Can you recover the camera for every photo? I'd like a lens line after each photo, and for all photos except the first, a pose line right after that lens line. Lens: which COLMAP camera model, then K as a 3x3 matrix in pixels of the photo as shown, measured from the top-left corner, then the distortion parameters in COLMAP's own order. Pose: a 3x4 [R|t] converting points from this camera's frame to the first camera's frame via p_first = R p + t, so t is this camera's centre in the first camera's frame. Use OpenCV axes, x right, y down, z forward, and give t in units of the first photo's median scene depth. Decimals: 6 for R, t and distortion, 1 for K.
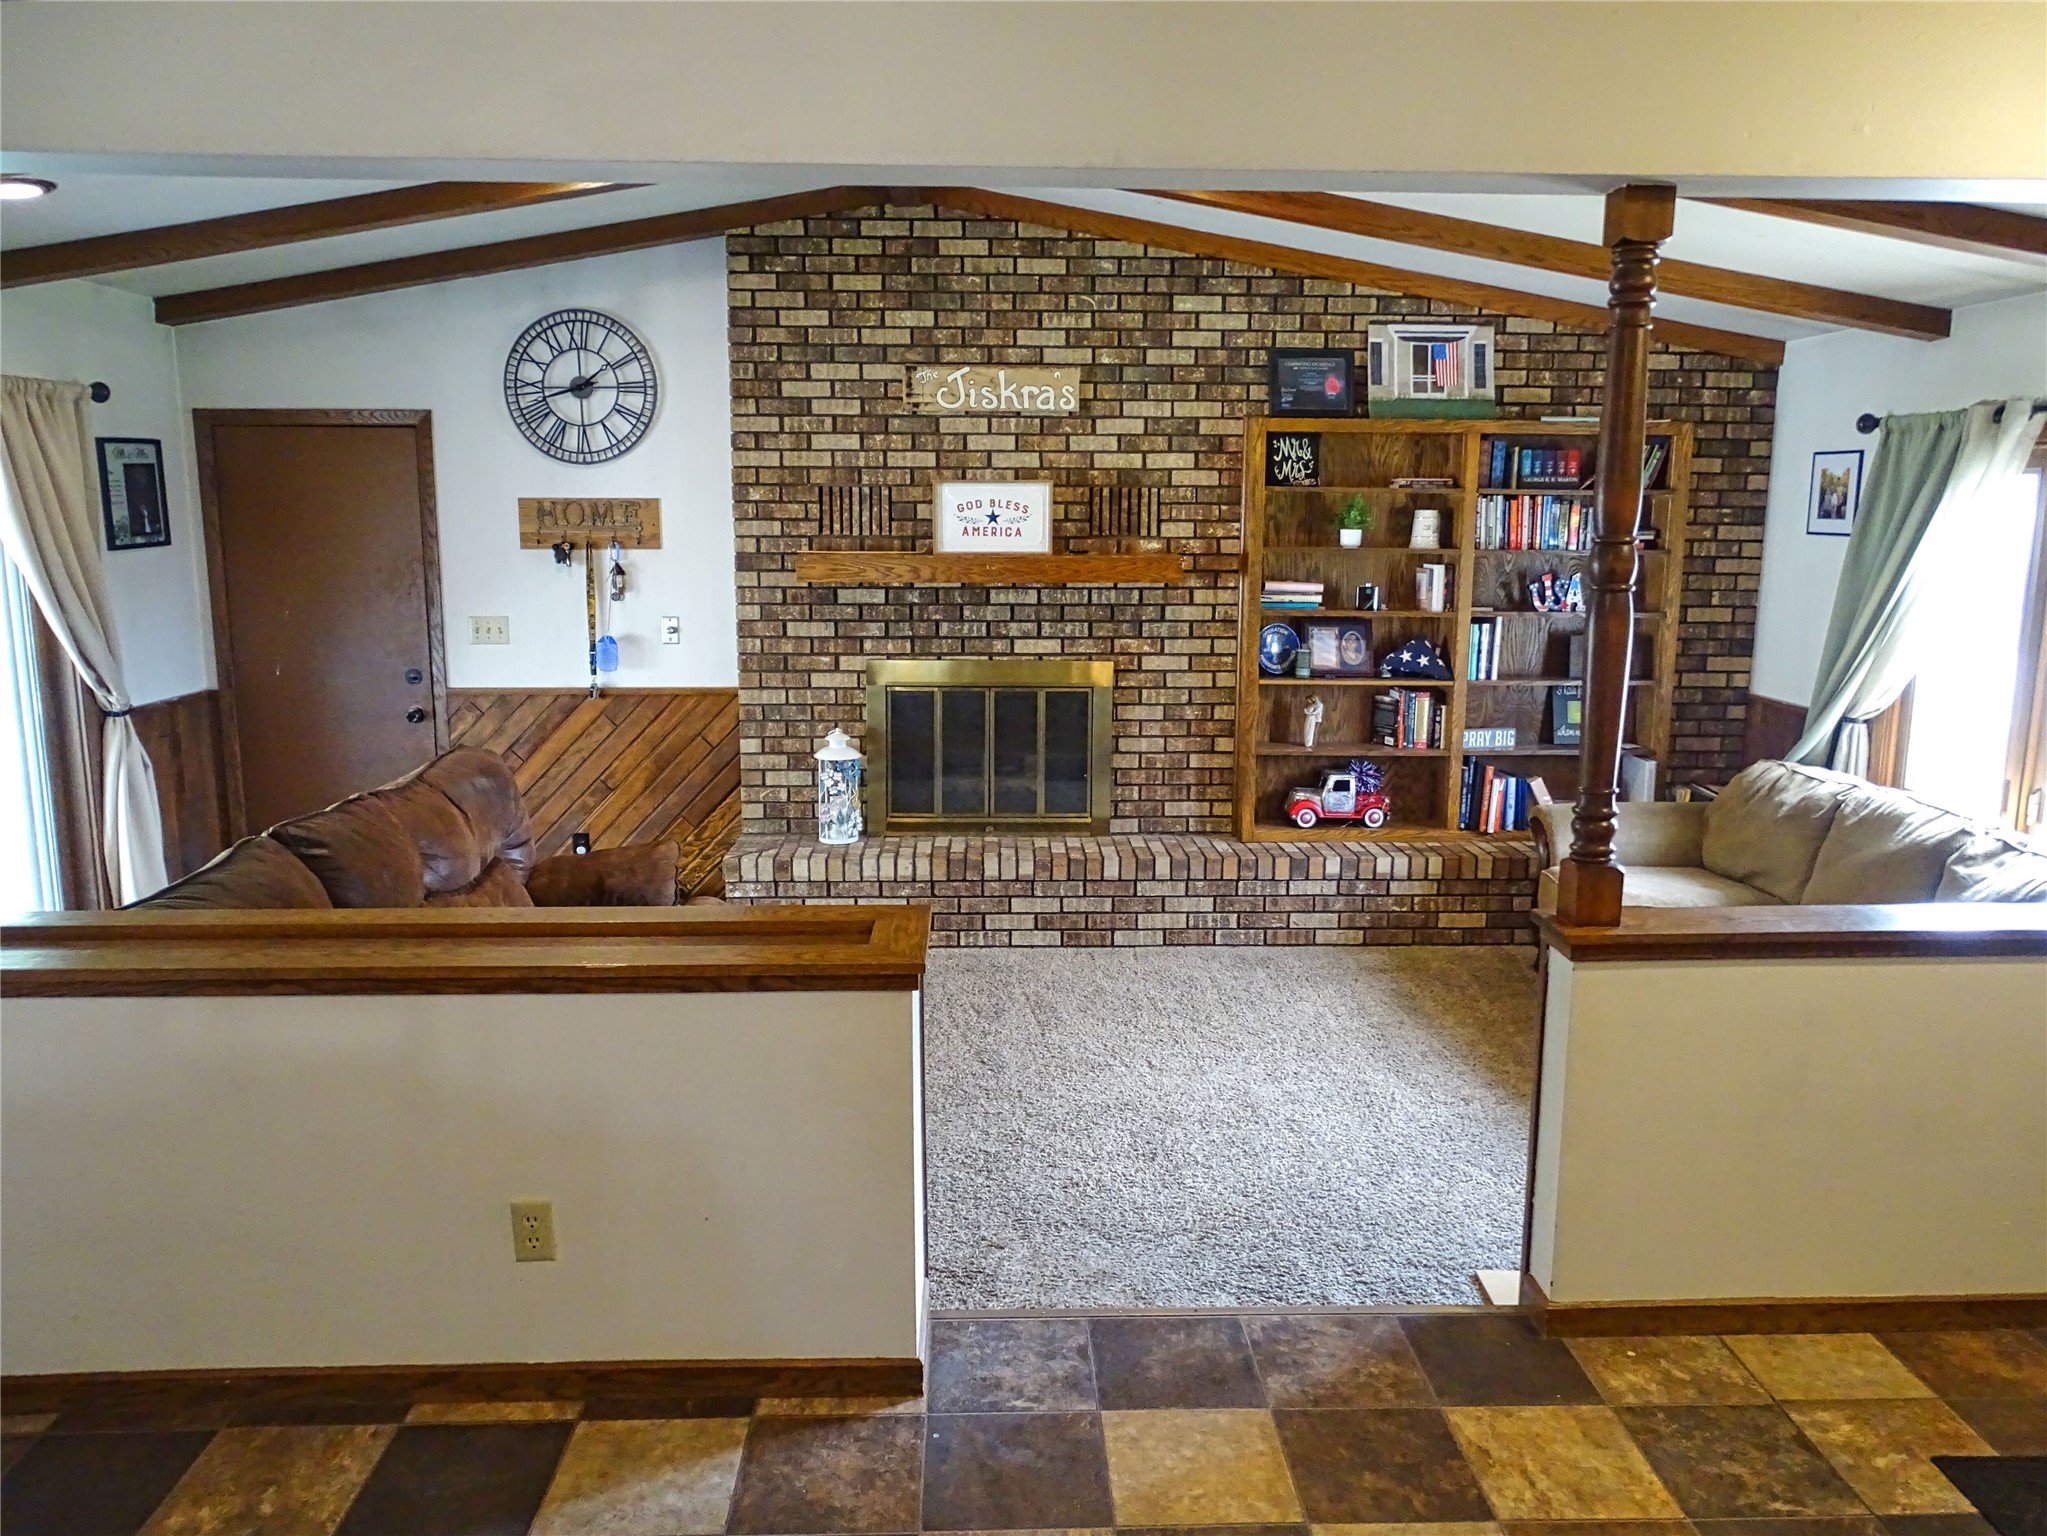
lens RADIAL K [[1499.4, 0, 1026.4], [0, 1499.4, 763.0], [0, 0, 1]] dist [-0.001968, -0.004276]
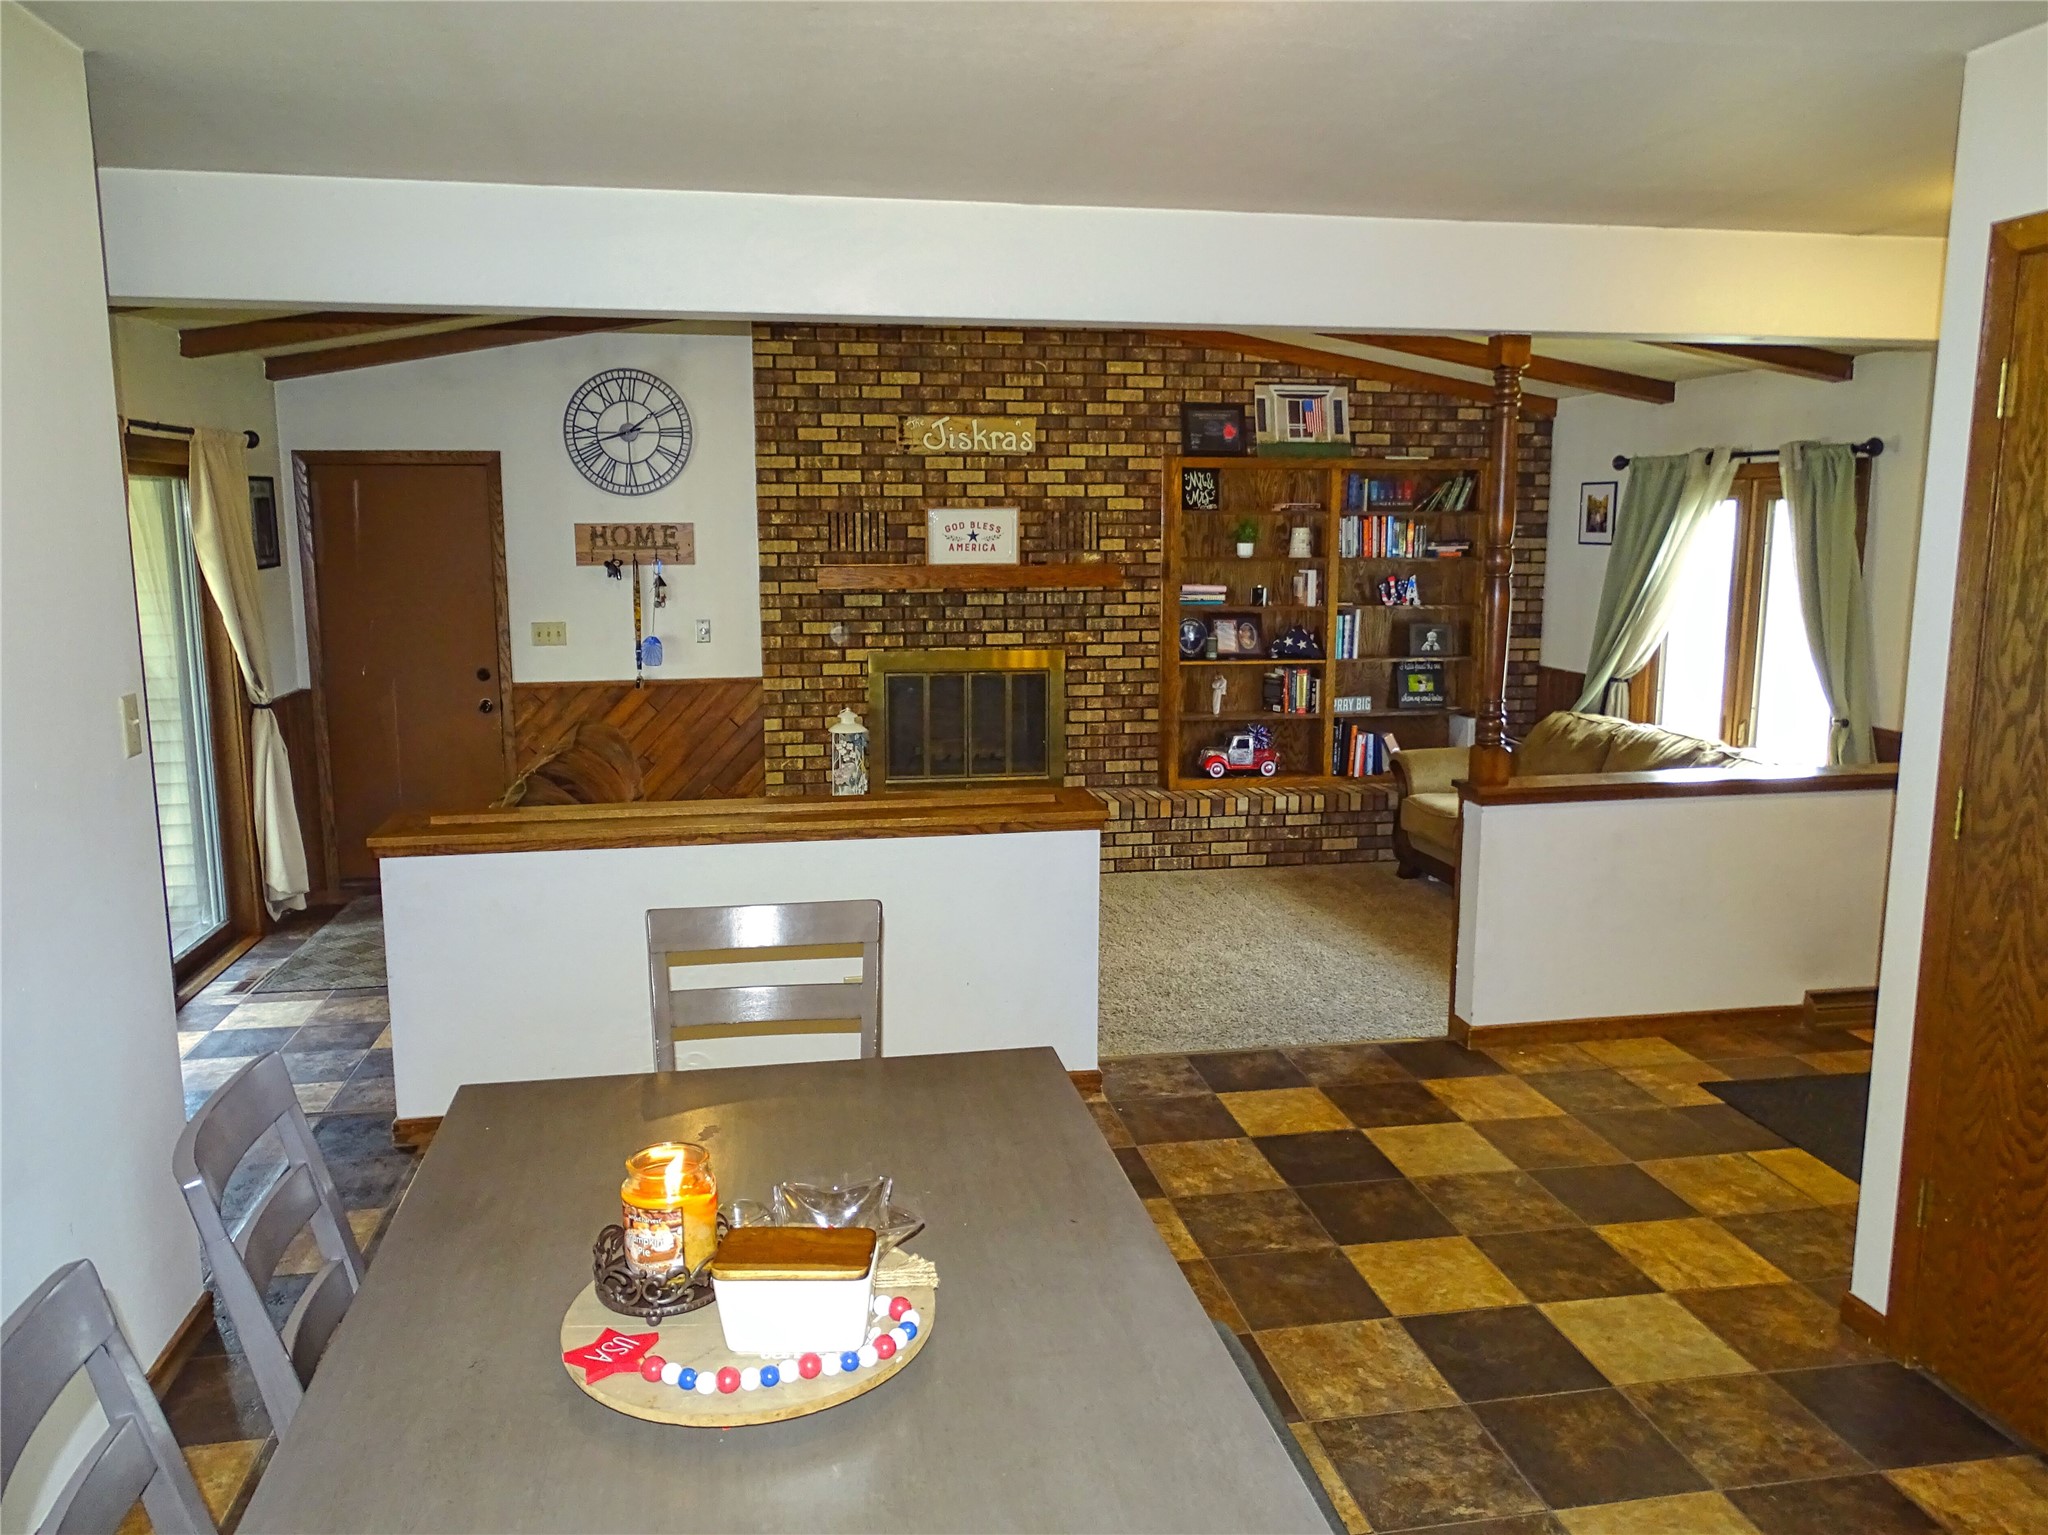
lens RADIAL K [[1493.5, 0, 1028.4], [0, 1493.5, 760.7], [0, 0, 1]] dist [-0.009346, -0.000019]
pose [[0.989129, -0.029929, 0.143972, -0.158506], [0.031793, 0.999438, -0.010664, 0.038474], [-0.143571, 0.015125, 0.989524, -0.237736]]
